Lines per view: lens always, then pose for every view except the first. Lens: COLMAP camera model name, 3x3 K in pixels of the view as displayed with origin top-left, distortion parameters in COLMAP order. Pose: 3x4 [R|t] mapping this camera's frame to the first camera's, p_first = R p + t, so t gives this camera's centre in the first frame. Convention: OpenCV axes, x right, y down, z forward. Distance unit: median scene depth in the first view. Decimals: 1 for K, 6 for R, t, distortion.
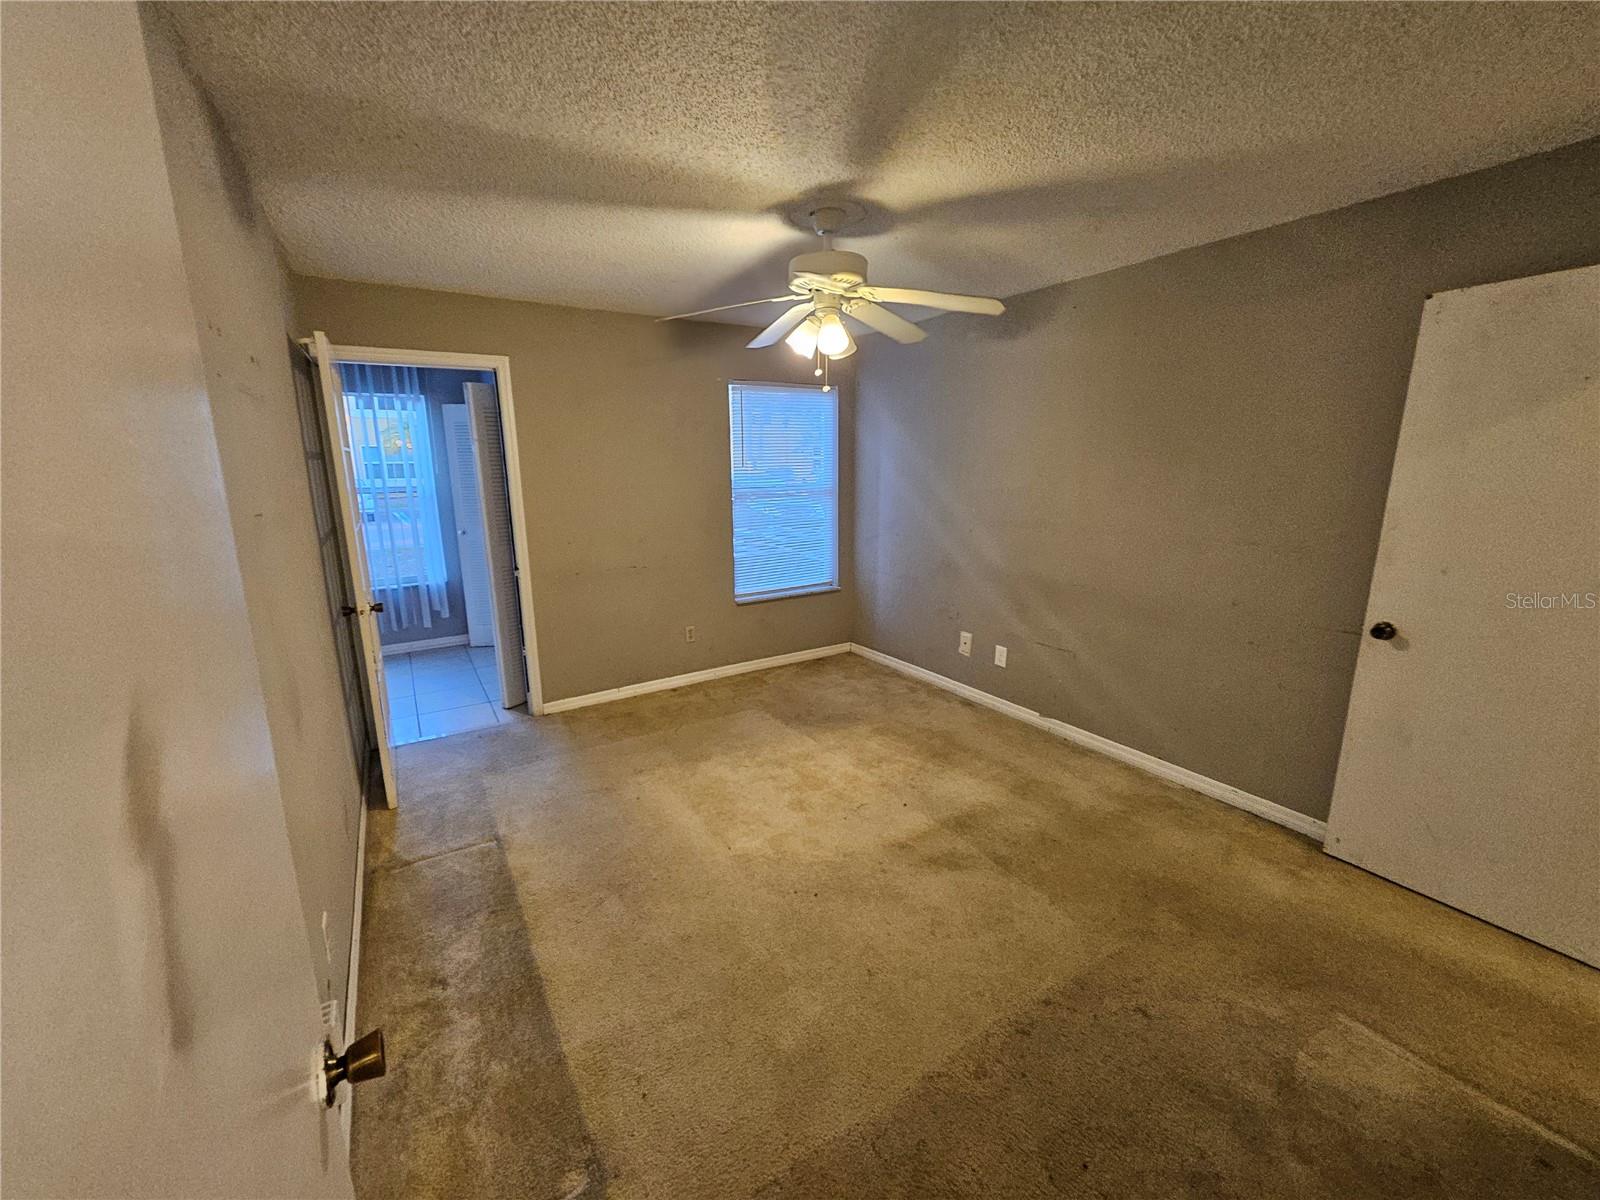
lens RADIAL K [[633.7, 0, 775.7], [0, 633.7, 593.3], [0, 0, 1]] dist [0.012516, -0.000291]
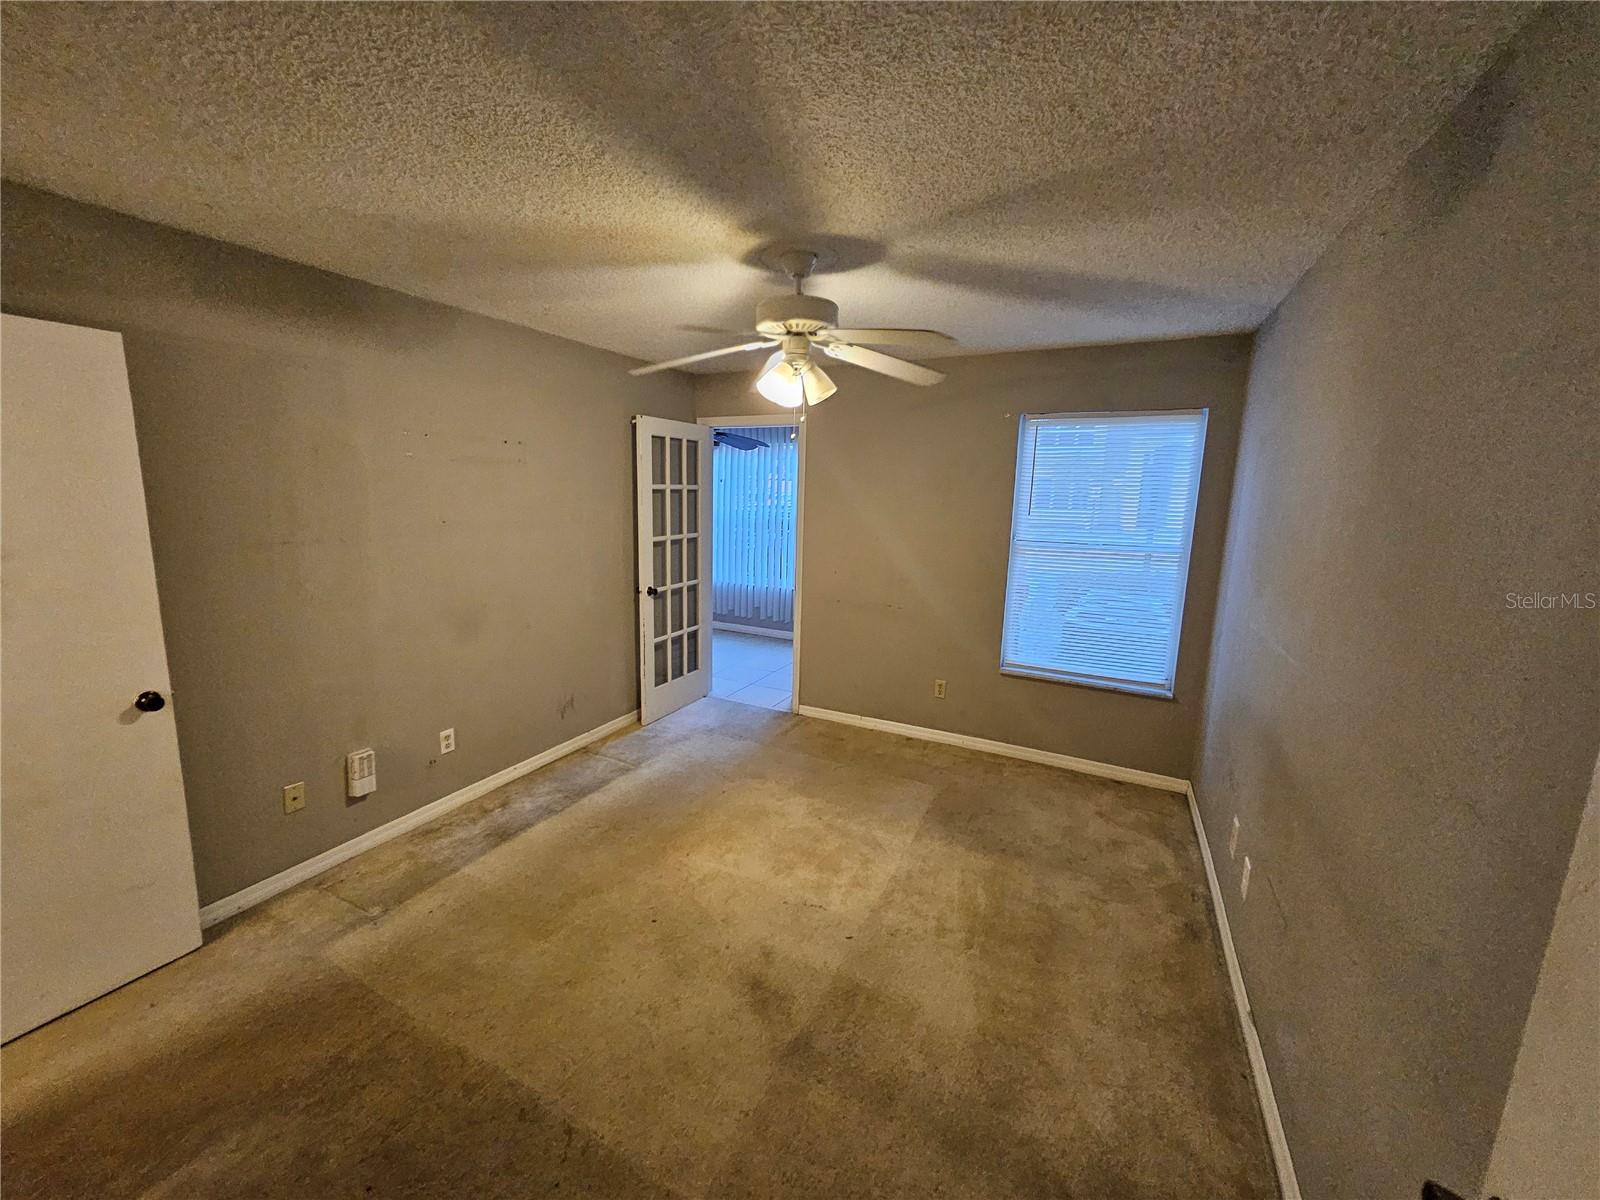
lens RADIAL K [[633.7, 0, 775.7], [0, 633.7, 593.3], [0, 0, 1]] dist [0.012516, -0.000291]
pose [[0.504834, 0.164945, -0.847311, 0.730830], [-0.204892, 0.976419, 0.068002, -0.124202], [0.838547, 0.139278, 0.526726, 0.409481]]
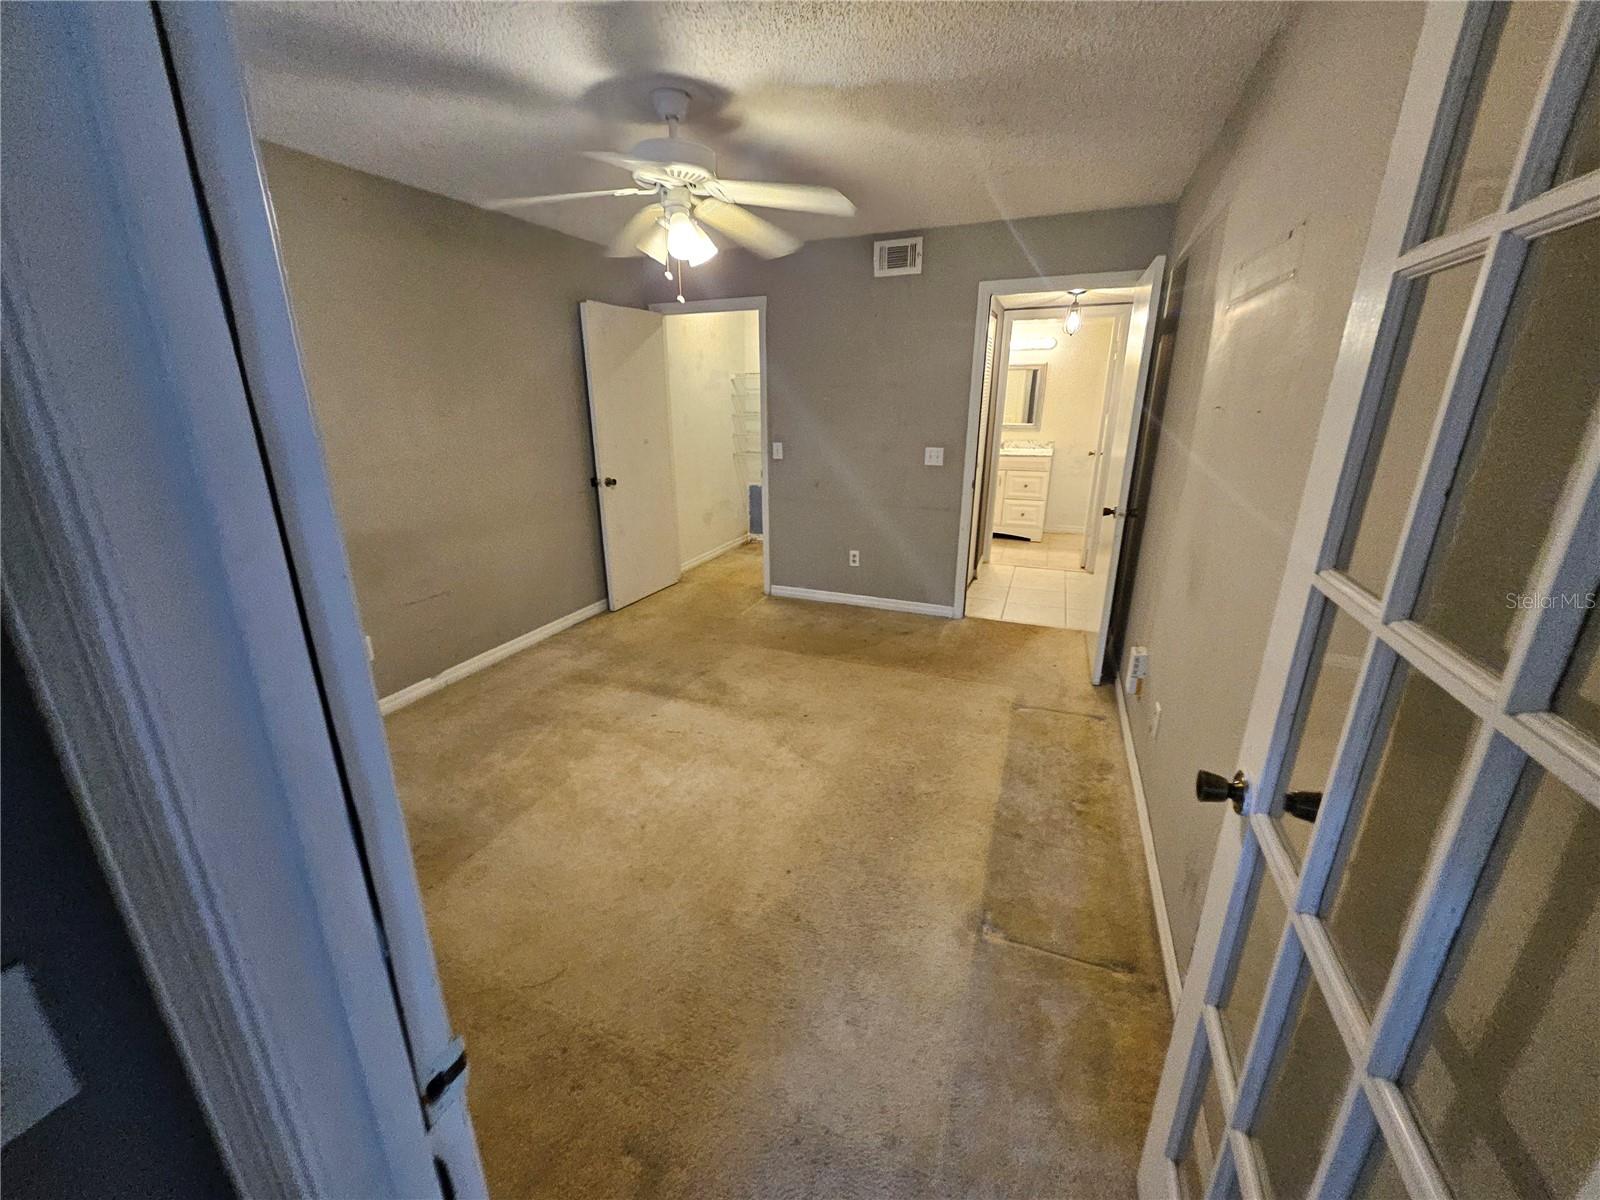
lens RADIAL K [[633.7, 0, 775.7], [0, 633.7, 593.3], [0, 0, 1]] dist [0.012516, -0.000291]
pose [[-0.569144, -0.227879, 0.790029, -0.670632], [0.194014, 0.896478, 0.398353, -0.221962], [-0.799020, 0.379997, -0.466013, 1.186369]]
